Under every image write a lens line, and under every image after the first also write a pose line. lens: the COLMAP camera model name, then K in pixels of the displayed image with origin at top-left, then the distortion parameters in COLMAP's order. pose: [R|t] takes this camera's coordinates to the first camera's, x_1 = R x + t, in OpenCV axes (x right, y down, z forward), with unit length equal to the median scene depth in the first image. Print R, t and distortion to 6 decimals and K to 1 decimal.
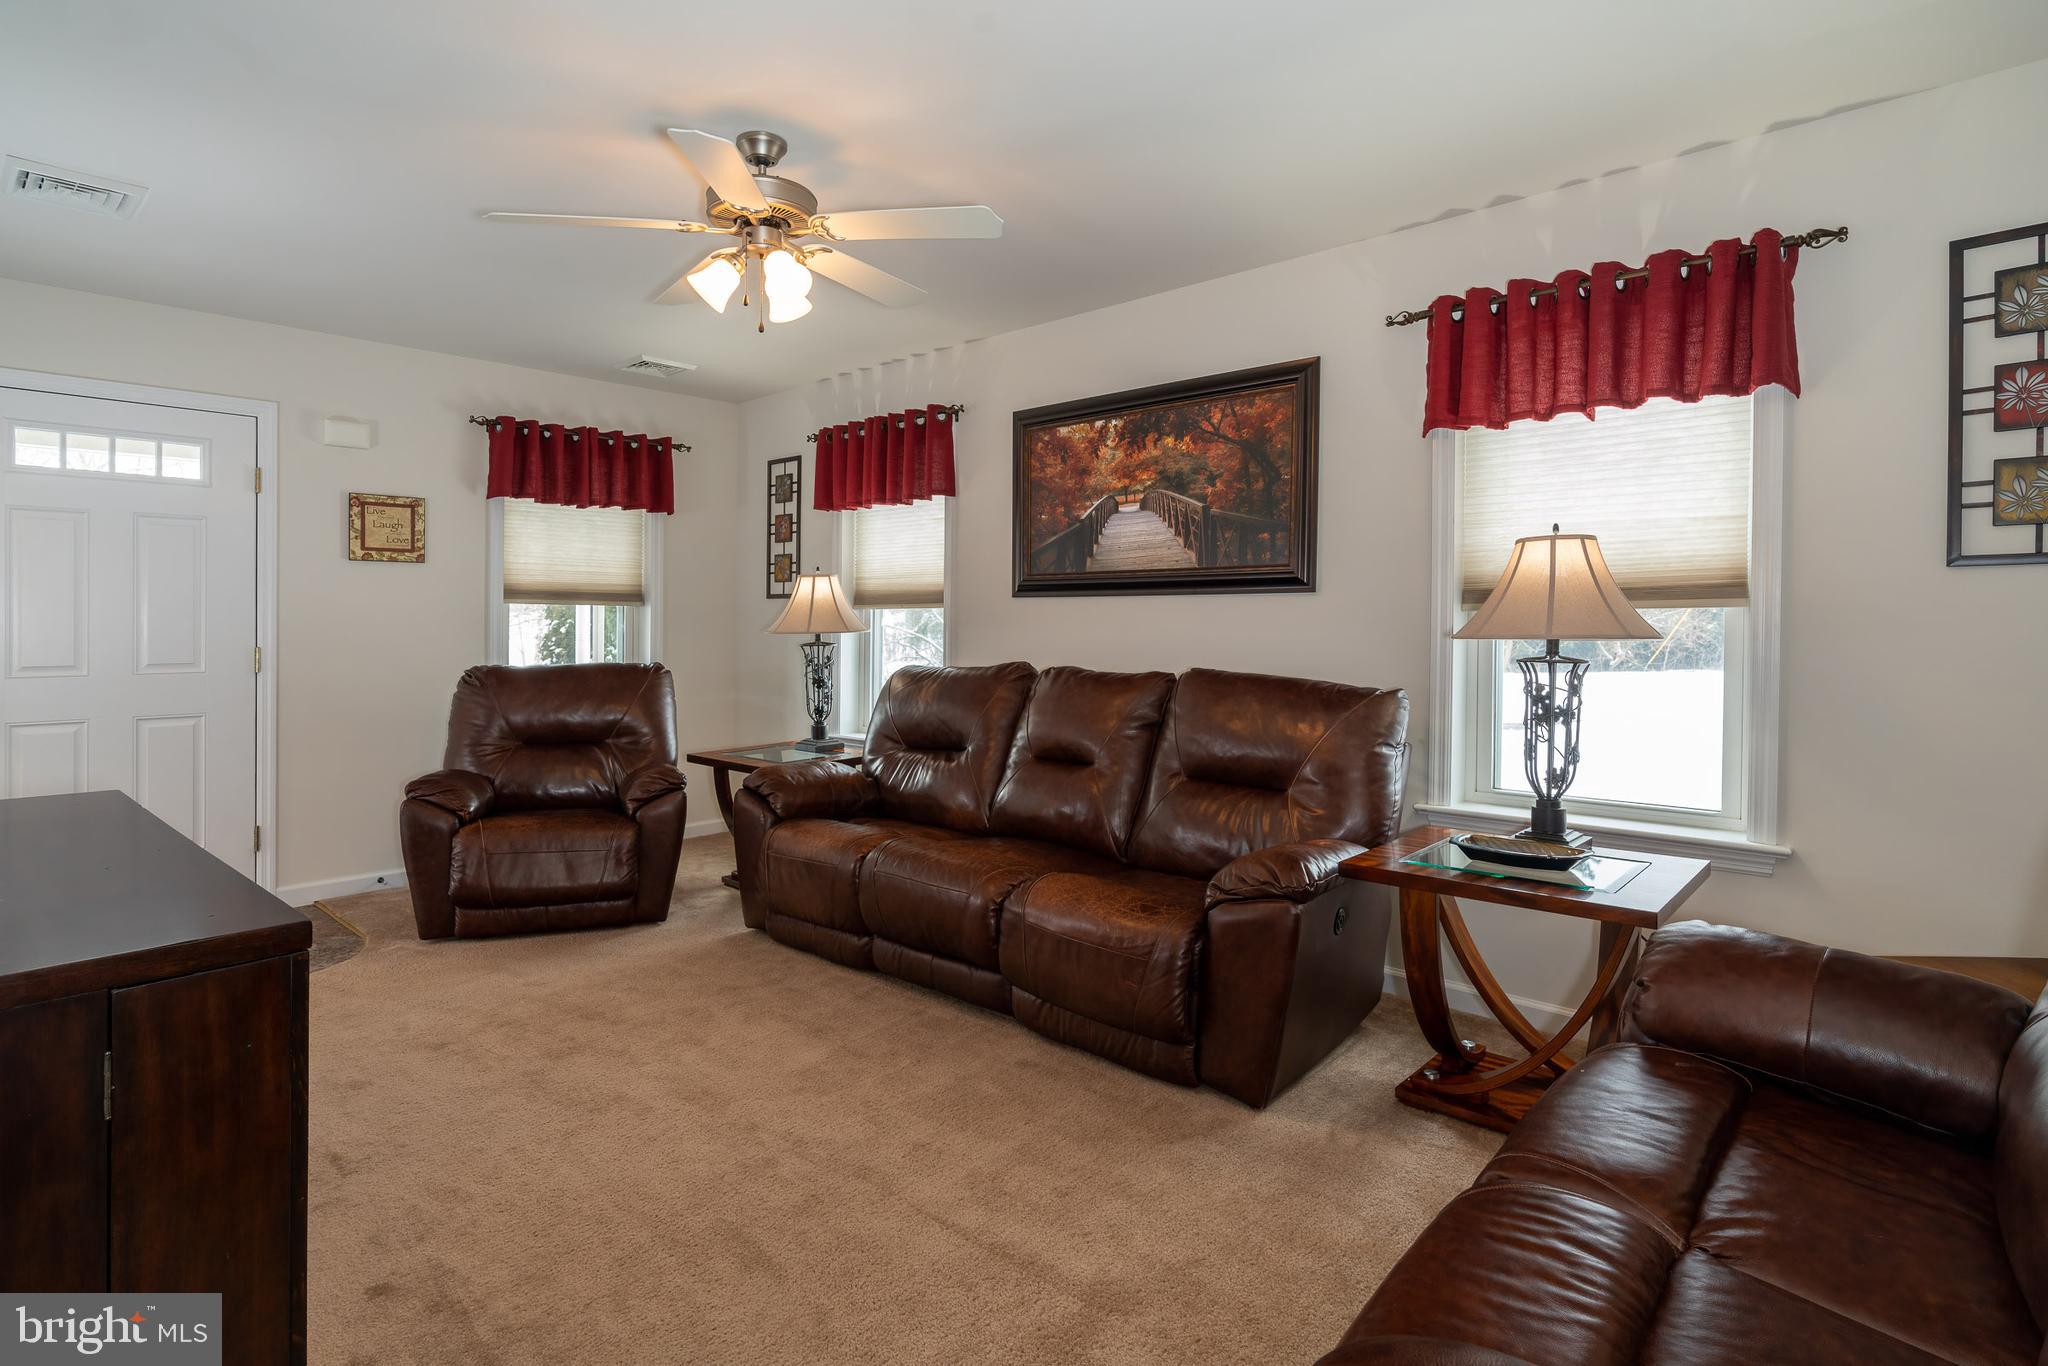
lens RADIAL K [[1054.6, 0, 940.1], [0, 1054.6, 611.3], [0, 0, 1]] dist [0.017473, -0.002048]
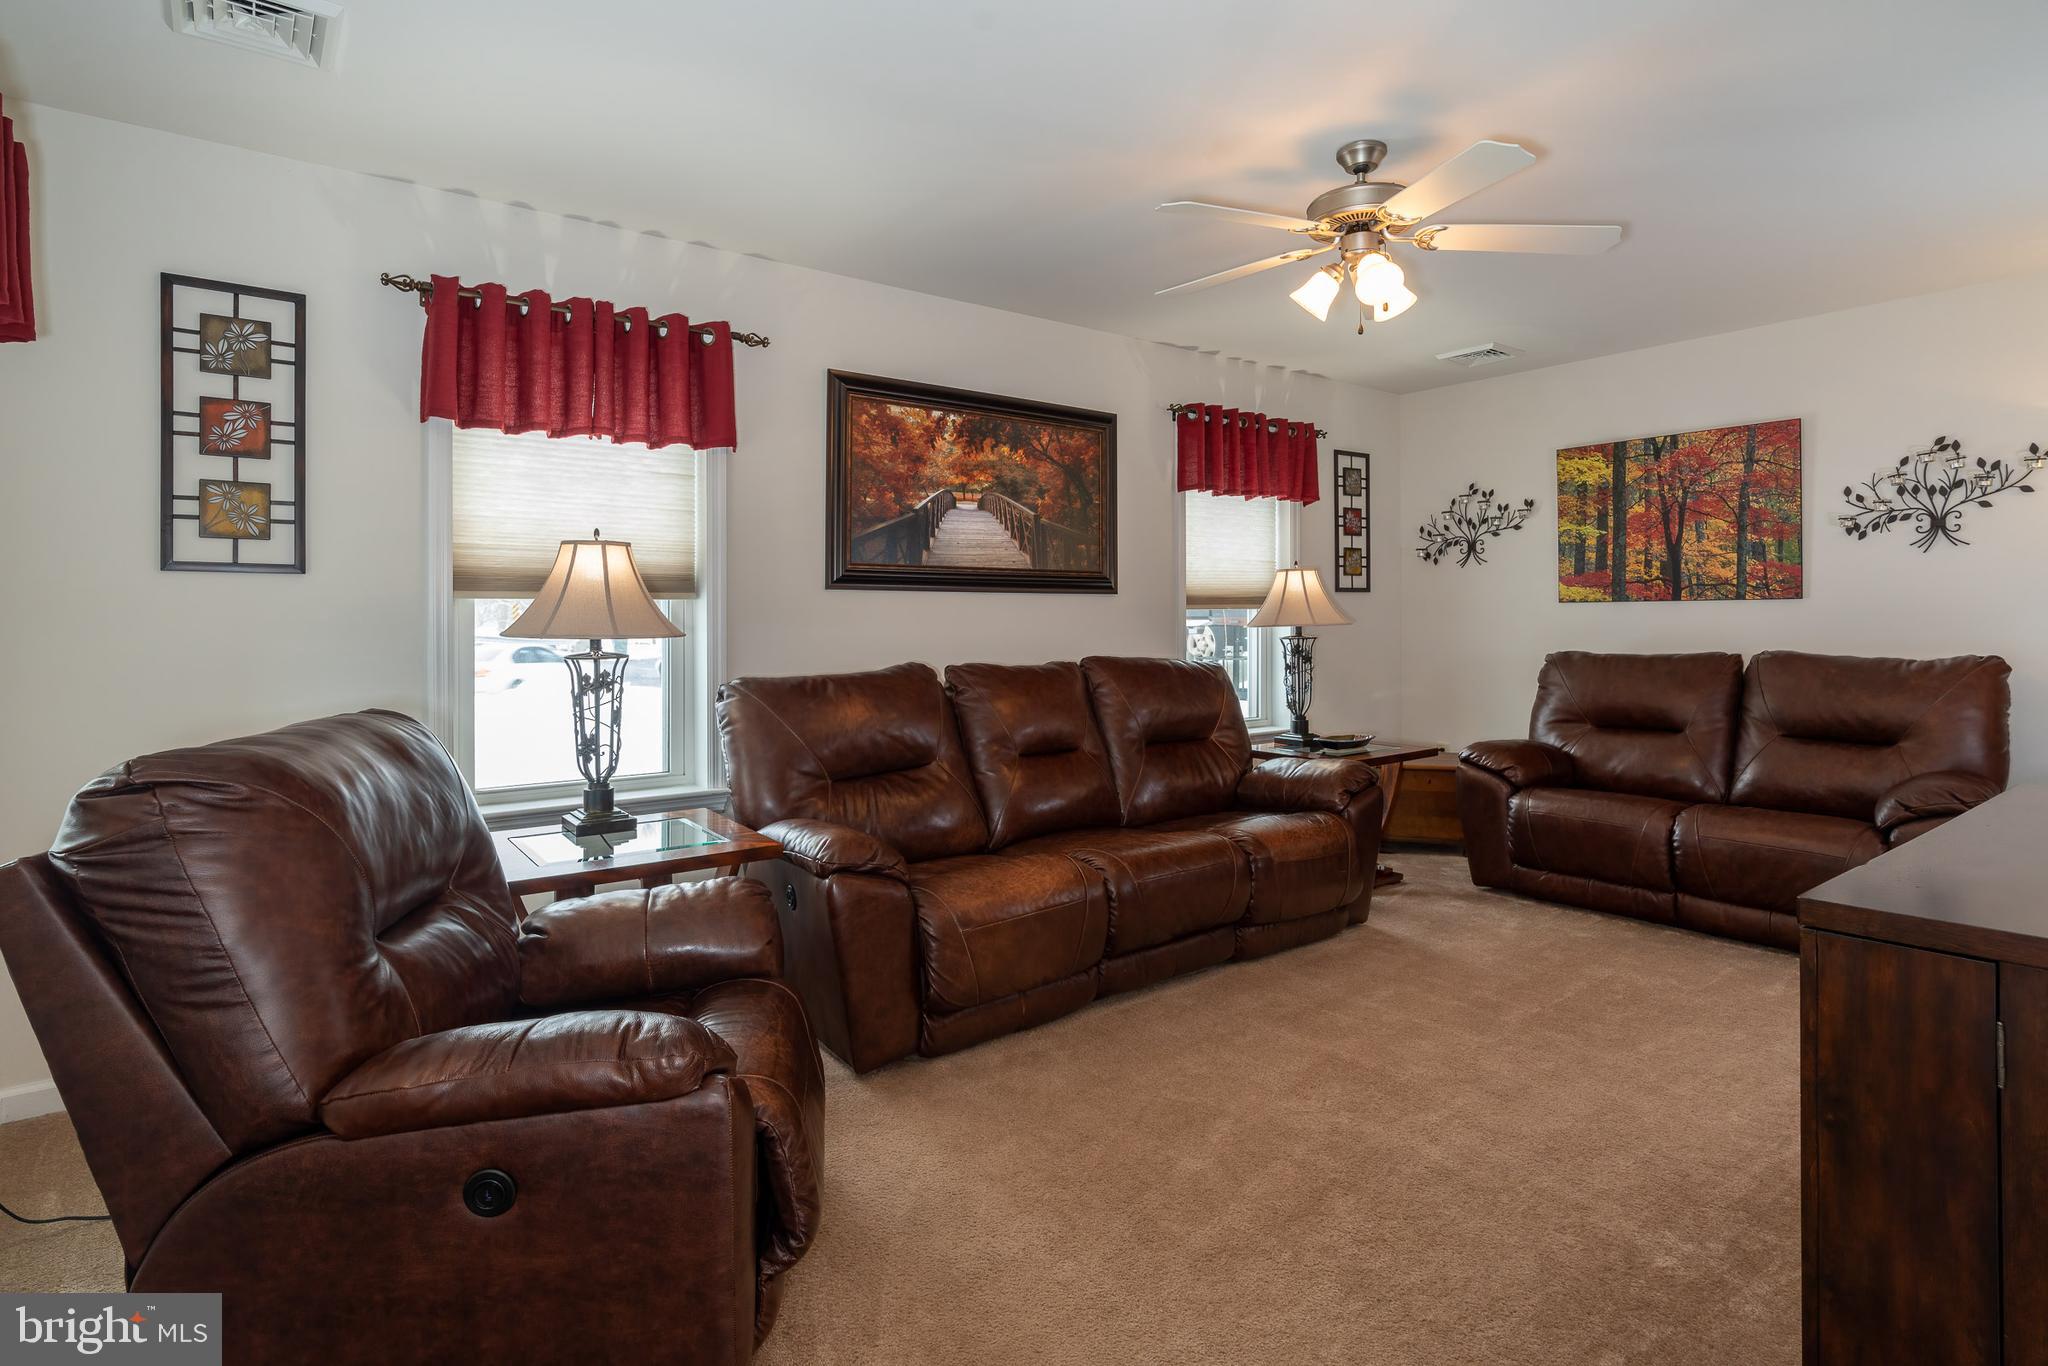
lens RADIAL K [[1054.6, 0, 999.9], [0, 1054.6, 619.2], [0, 0, 1]] dist [0.017473, -0.002048]
pose [[0.144802, -0.001637, 0.989459, -0.816940], [-0.004568, 0.999987, 0.002323, 0.008977], [-0.989450, -0.004857, 0.144793, 0.815141]]
